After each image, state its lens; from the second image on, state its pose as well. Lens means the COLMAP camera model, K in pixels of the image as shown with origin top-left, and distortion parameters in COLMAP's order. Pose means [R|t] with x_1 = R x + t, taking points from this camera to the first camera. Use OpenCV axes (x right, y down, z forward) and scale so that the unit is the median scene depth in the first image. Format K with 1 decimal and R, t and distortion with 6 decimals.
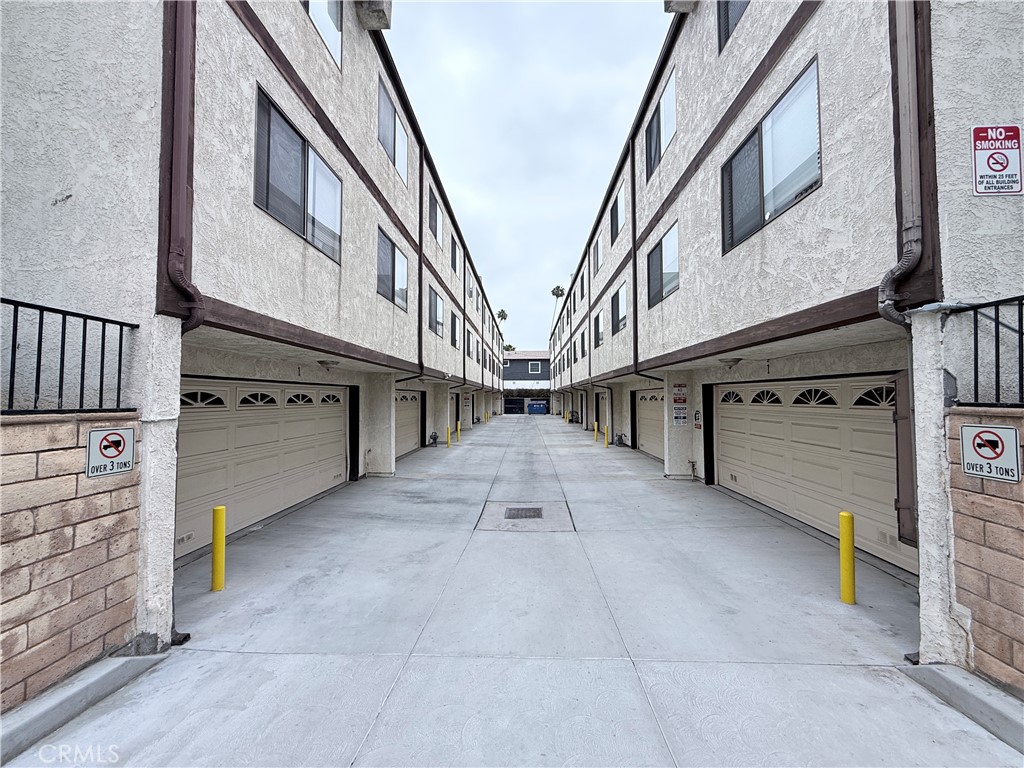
lens RADIAL K [[407.7, 0, 509.6], [0, 407.7, 386.5], [0, 0, 1]] dist [0.003422, -0.000644]
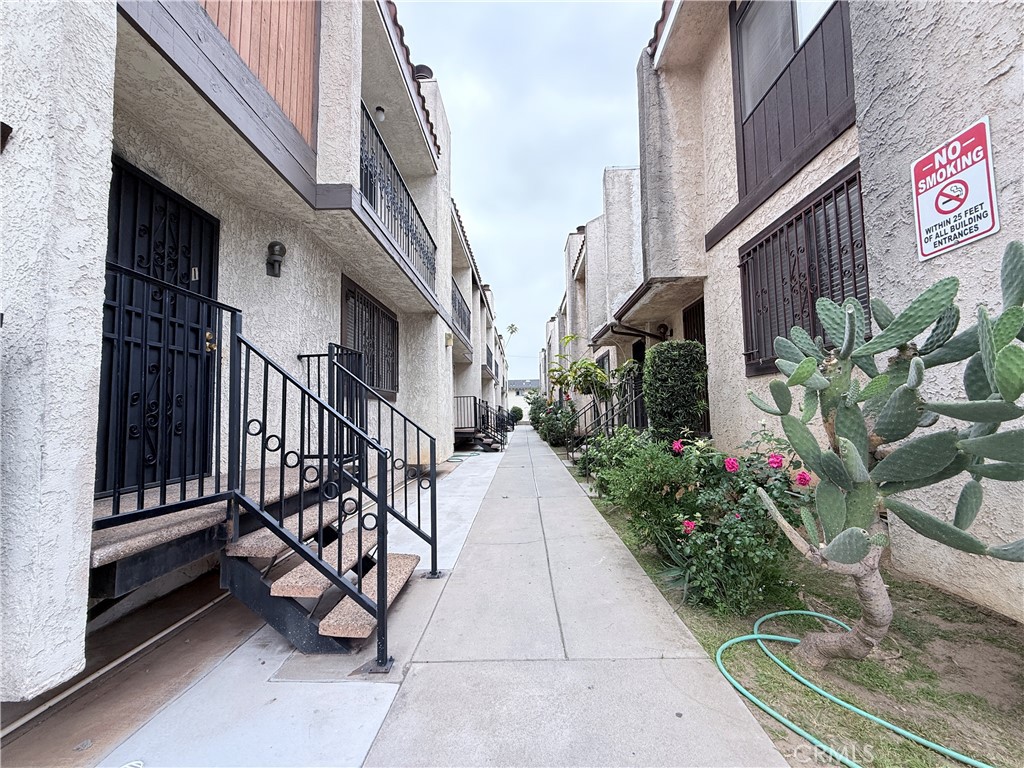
lens RADIAL K [[407.7, 0, 513.3], [0, 407.7, 385.0], [0, 0, 1]] dist [0.003422, -0.000644]
pose [[0.017876, -0.070170, -0.997375, 1.299739], [0.046744, 0.996502, -0.069271, -0.173290], [0.998747, -0.045383, 0.021094, 0.203321]]
